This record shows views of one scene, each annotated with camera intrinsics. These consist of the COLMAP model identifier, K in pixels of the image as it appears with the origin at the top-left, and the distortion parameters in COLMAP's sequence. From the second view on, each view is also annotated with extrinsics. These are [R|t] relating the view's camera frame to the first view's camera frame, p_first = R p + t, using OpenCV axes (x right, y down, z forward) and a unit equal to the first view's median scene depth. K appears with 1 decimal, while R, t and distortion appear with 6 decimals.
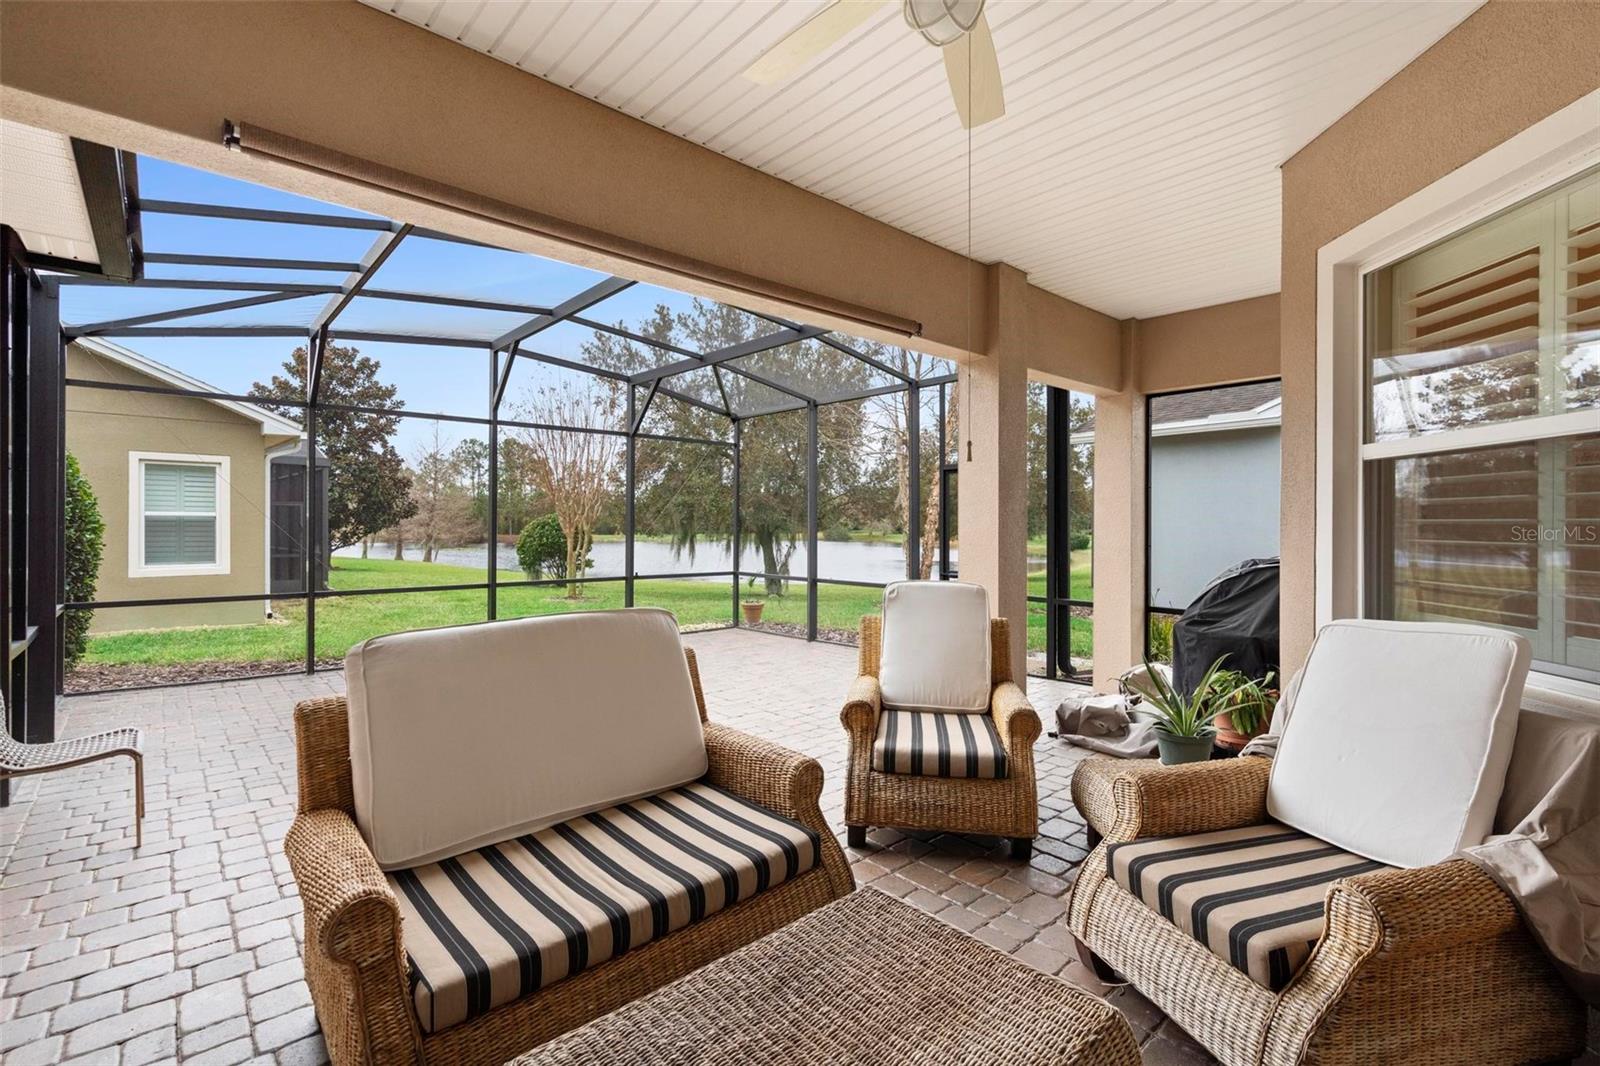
lens RADIAL K [[728.3, 0, 791.1], [0, 728.3, 540.5], [0, 0, 1]] dist [-0.011046, 0.005288]
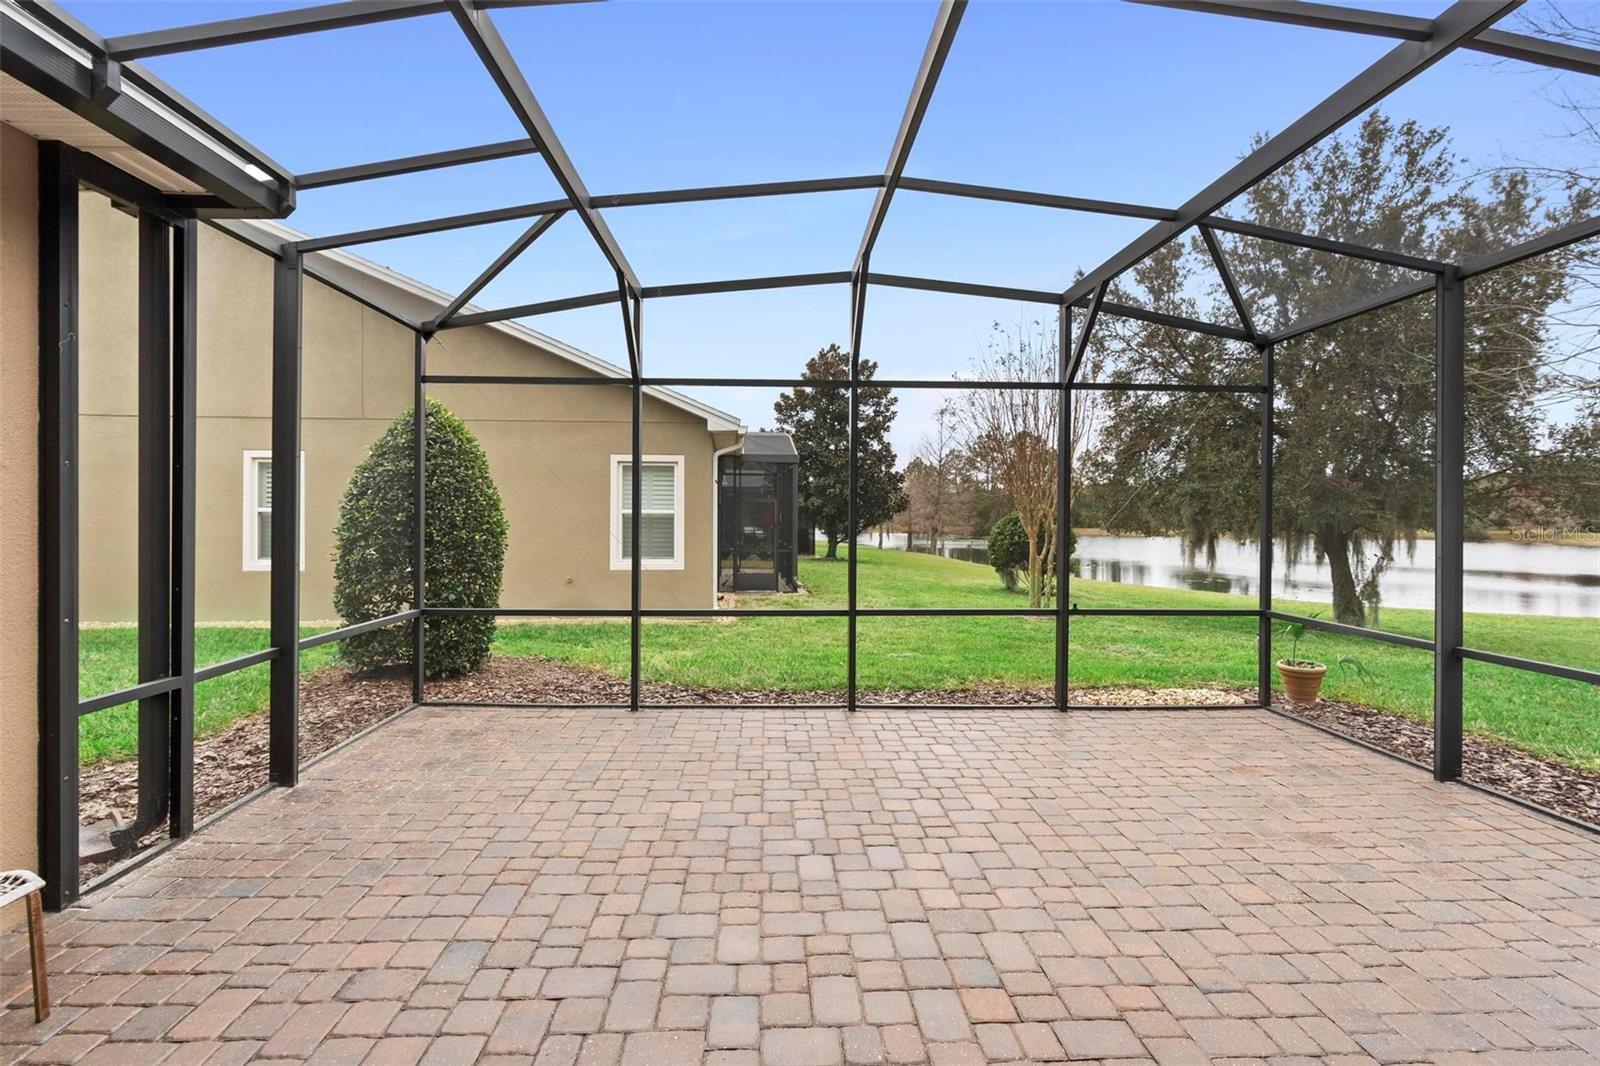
lens RADIAL K [[728.3, 0, 799.7], [0, 728.3, 522.0], [0, 0, 1]] dist [-0.011046, 0.005288]
pose [[0.781403, 0.005807, -0.623999, -0.003976], [-0.014976, 0.999843, -0.009449, -0.008685], [0.623847, 0.016728, 0.781368, 0.187798]]
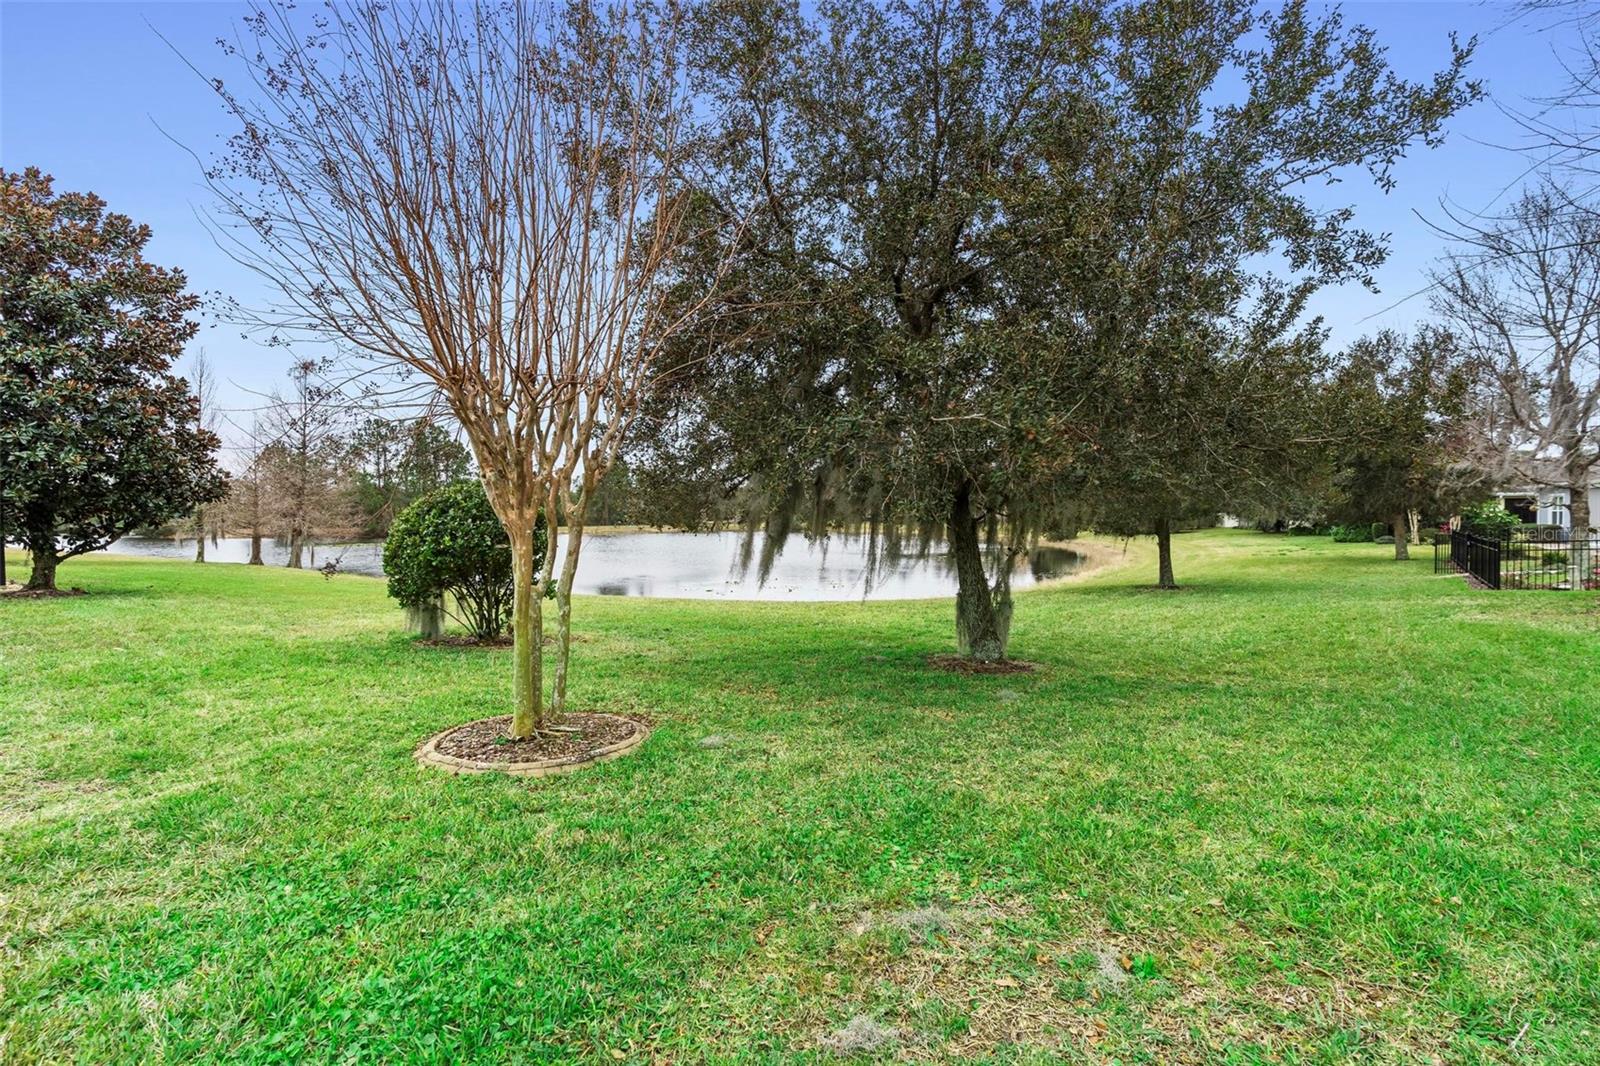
lens RADIAL K [[728.3, 0, 777.9], [0, 728.3, 539.3], [0, 0, 1]] dist [-0.011046, 0.005288]
pose [[0.996711, -0.010644, 0.080339, -0.197044], [0.009716, 0.999882, 0.011925, -0.005241], [-0.080456, -0.011105, 0.996696, 0.615115]]
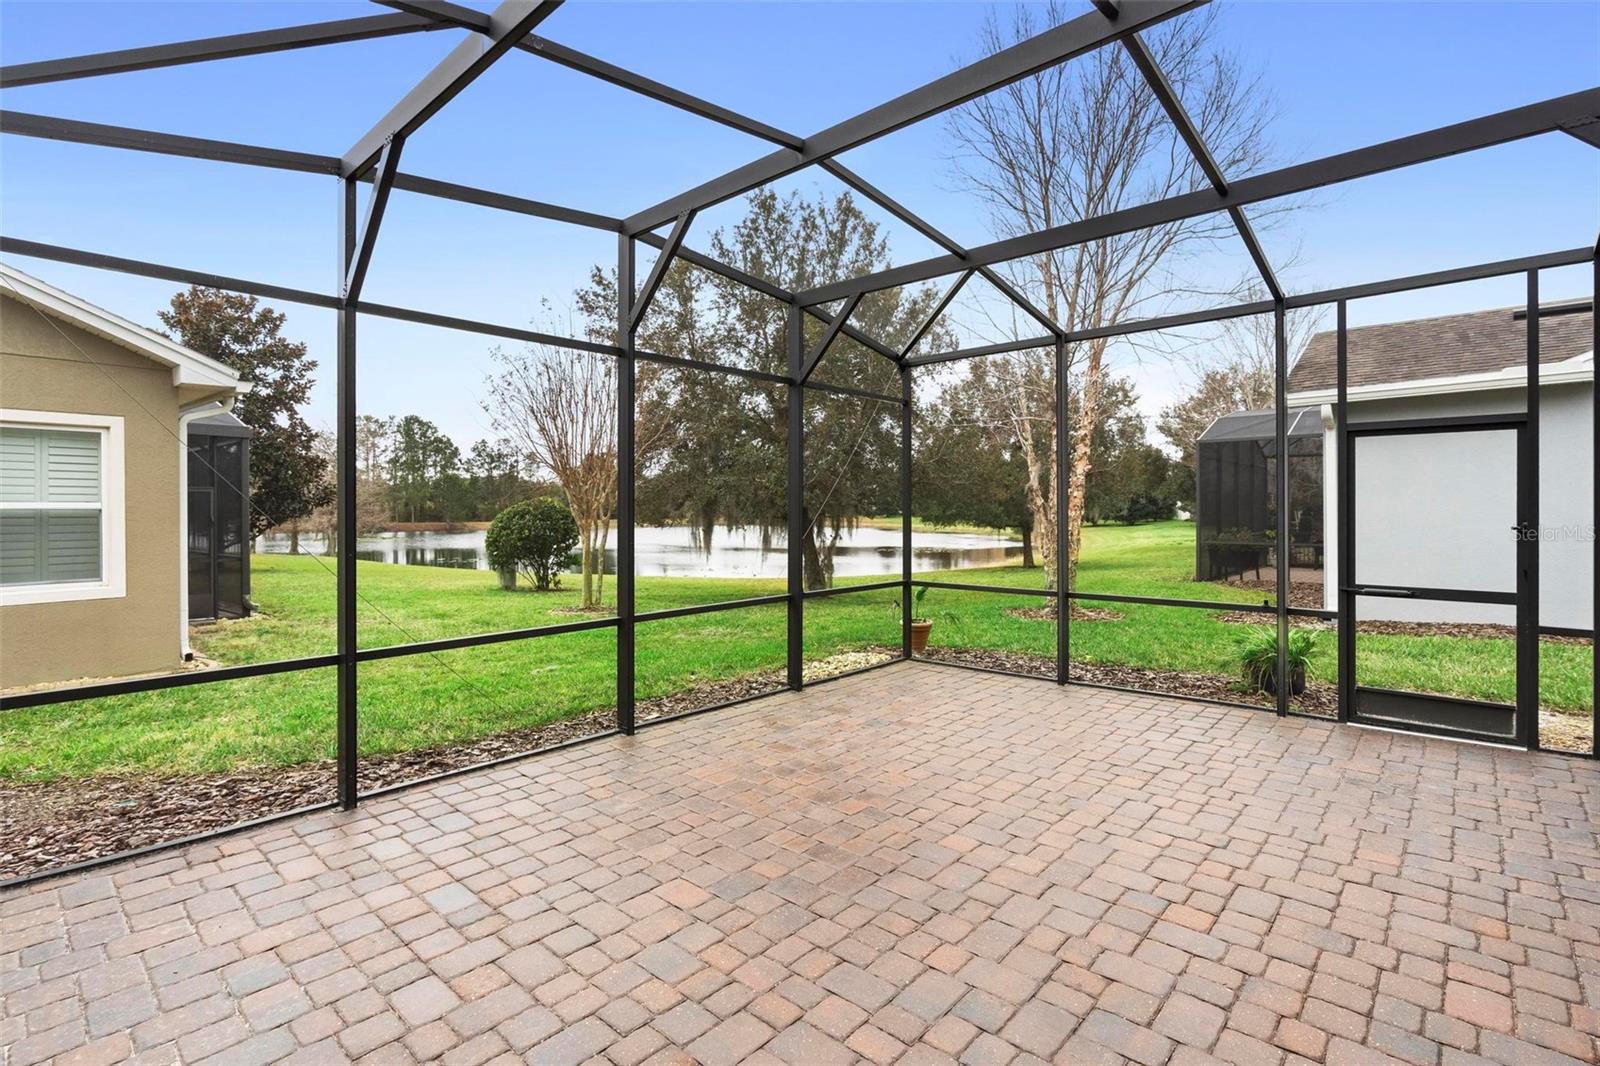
lens RADIAL K [[742.1, 0, 793.3], [0, 742.1, 528.9], [0, 0, 1]] dist [-0.009365, 0.003212]
pose [[0.992829, -0.011525, 0.118987, -0.159593], [0.010637, 0.999911, 0.008088, -0.008742], [-0.119069, -0.006764, 0.992863, 0.166345]]
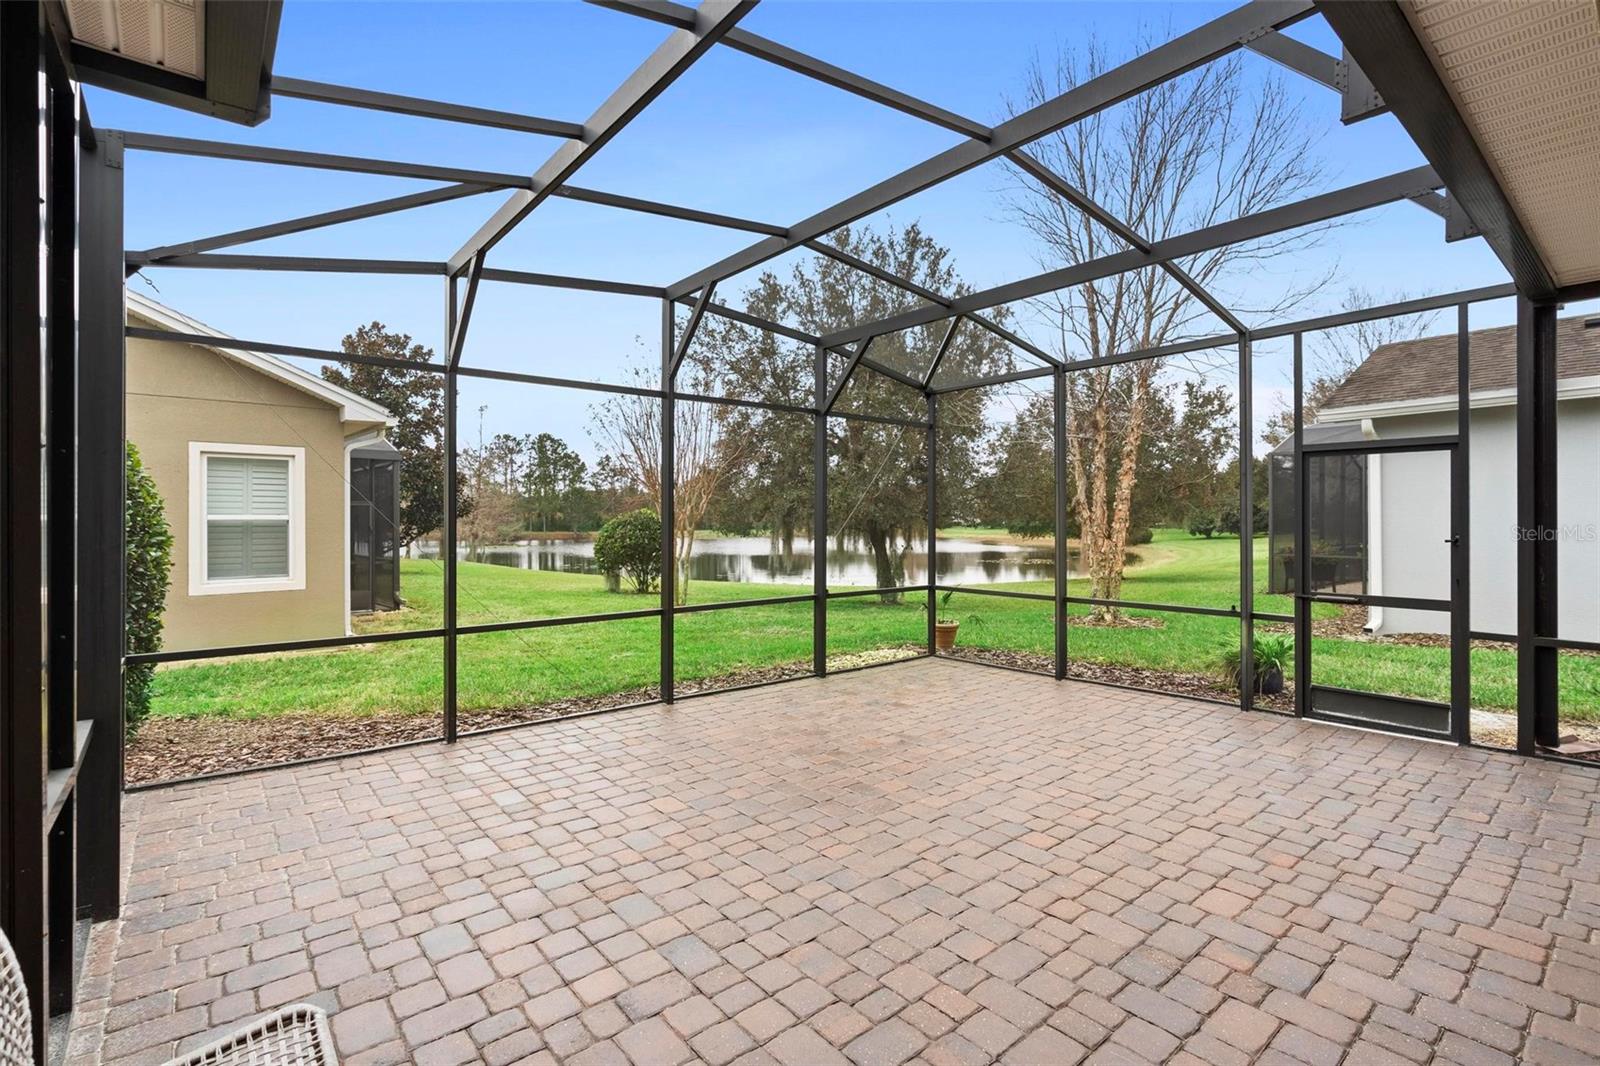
lens RADIAL K [[728.3, 0, 799.4], [0, 728.3, 542.3], [0, 0, 1]] dist [-0.011046, 0.005288]
pose [[0.999764, -0.005363, -0.021049, -0.119382], [0.005587, 0.999928, 0.010580, -0.008064], [0.020990, -0.010695, 0.999722, 0.112310]]
